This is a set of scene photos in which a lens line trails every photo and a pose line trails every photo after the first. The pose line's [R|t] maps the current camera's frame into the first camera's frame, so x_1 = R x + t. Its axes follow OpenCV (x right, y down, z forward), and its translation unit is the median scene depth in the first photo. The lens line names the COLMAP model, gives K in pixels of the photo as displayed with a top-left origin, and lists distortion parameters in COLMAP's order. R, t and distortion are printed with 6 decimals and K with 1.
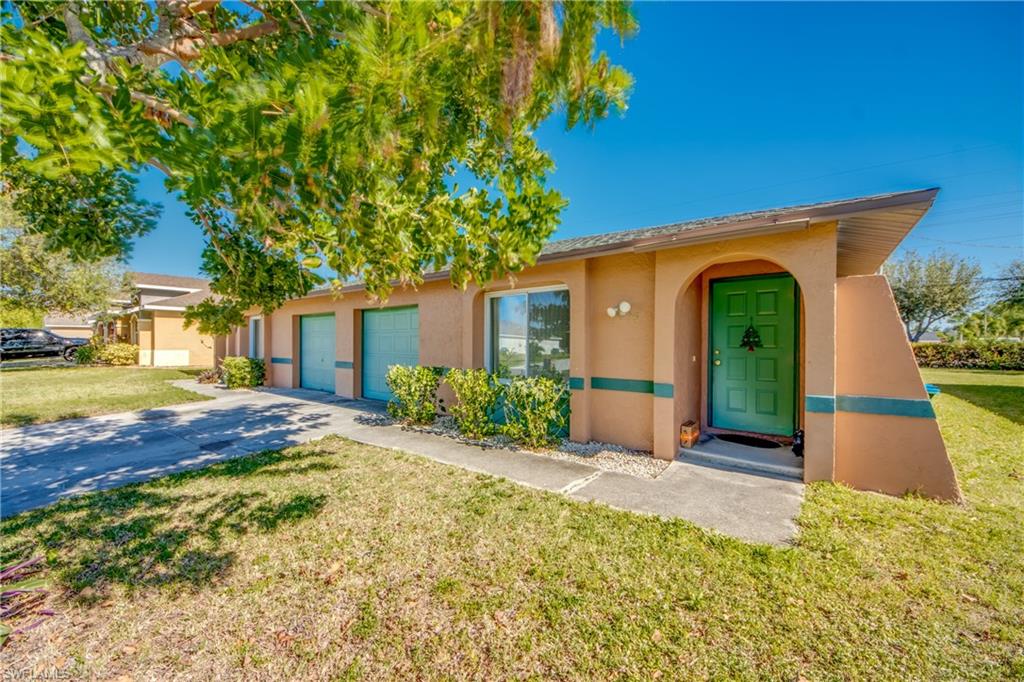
lens RADIAL K [[387.9, 0, 502.0], [0, 387.9, 345.9], [0, 0, 1]] dist [0.017432, -0.000269]
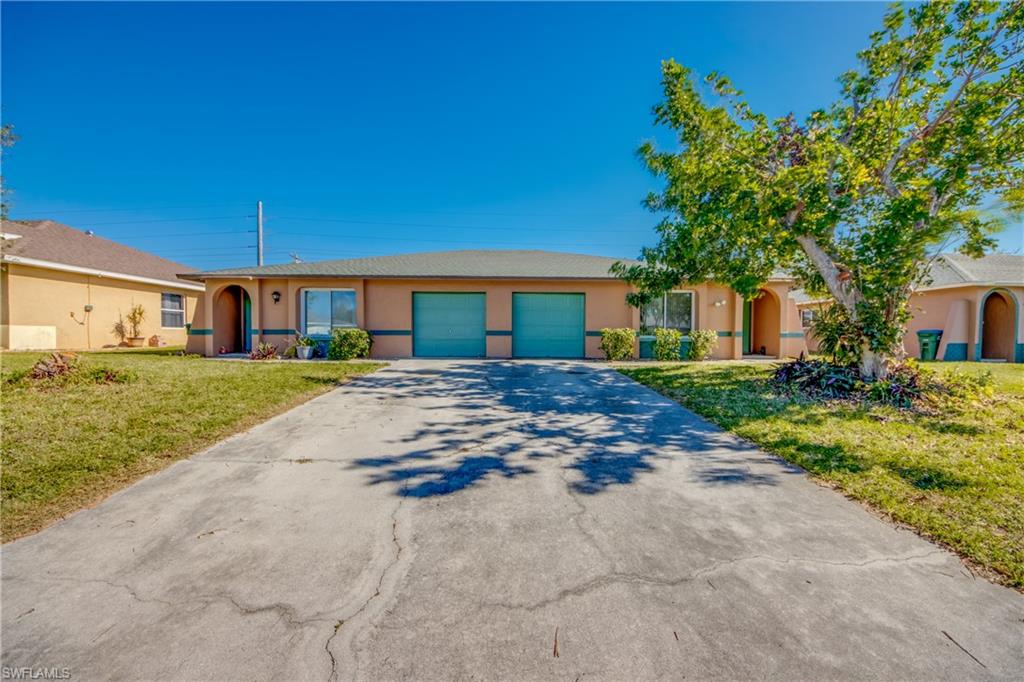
lens RADIAL K [[387.9, 0, 502.0], [0, 387.9, 345.9], [0, 0, 1]] dist [0.017432, -0.000269]
pose [[0.767583, -0.015029, 0.640774, -2.644883], [0.000984, 0.999752, 0.022270, 0.131476], [-0.640949, -0.016464, 0.767407, -0.056495]]
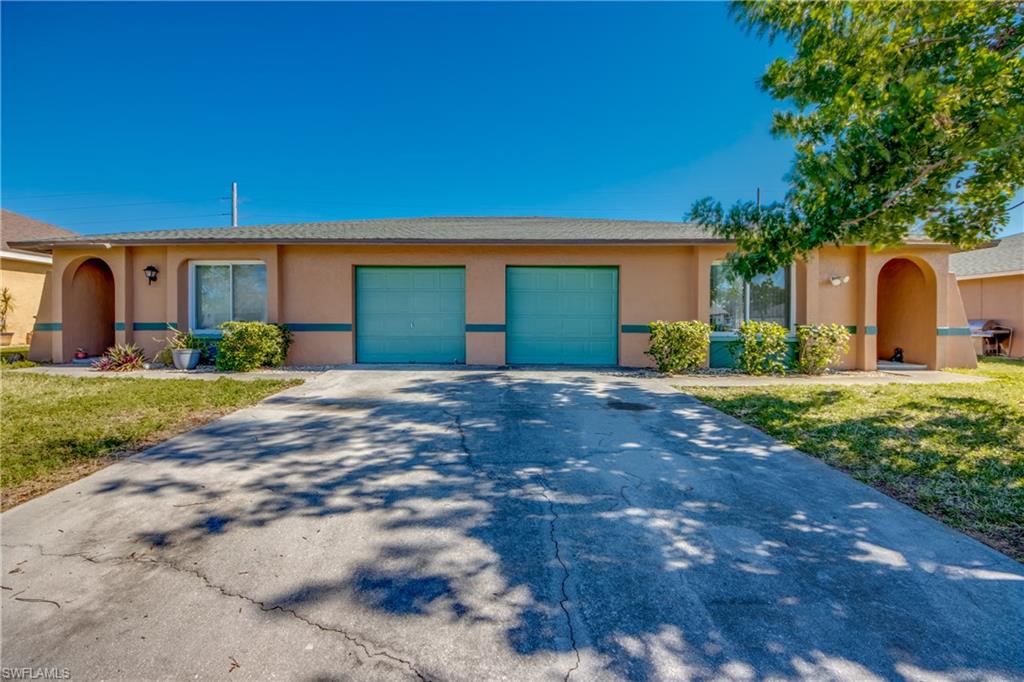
lens RADIAL K [[397.8, 0, 475.4], [0, 397.8, 327.8], [0, 0, 1]] dist [-0.000615, -0.000194]
pose [[0.792358, -0.005491, 0.610032, -2.035622], [0.001246, 0.999972, 0.007382, 0.086227], [-0.610055, -0.005089, 0.792343, 0.665969]]
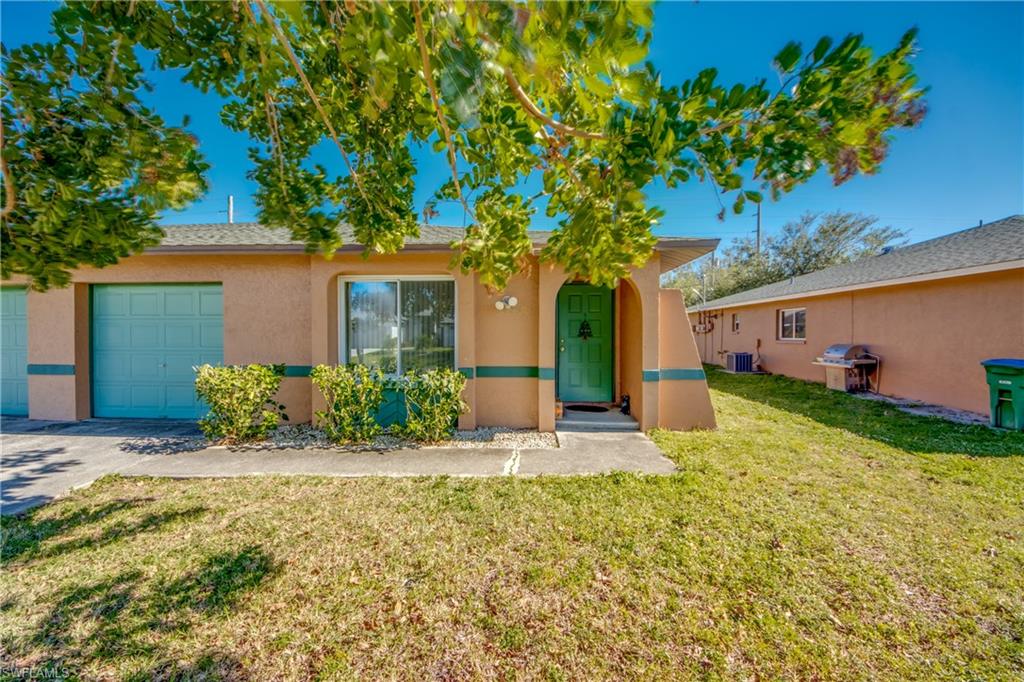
lens RADIAL K [[394.1, 0, 517.2], [0, 394.1, 340.1], [0, 0, 1]] dist [0.000773, -0.004633]
pose [[0.808454, -0.013157, 0.588412, -0.353313], [0.007589, 0.999900, 0.011930, -0.003244], [-0.588510, -0.005180, 0.808473, 0.090256]]
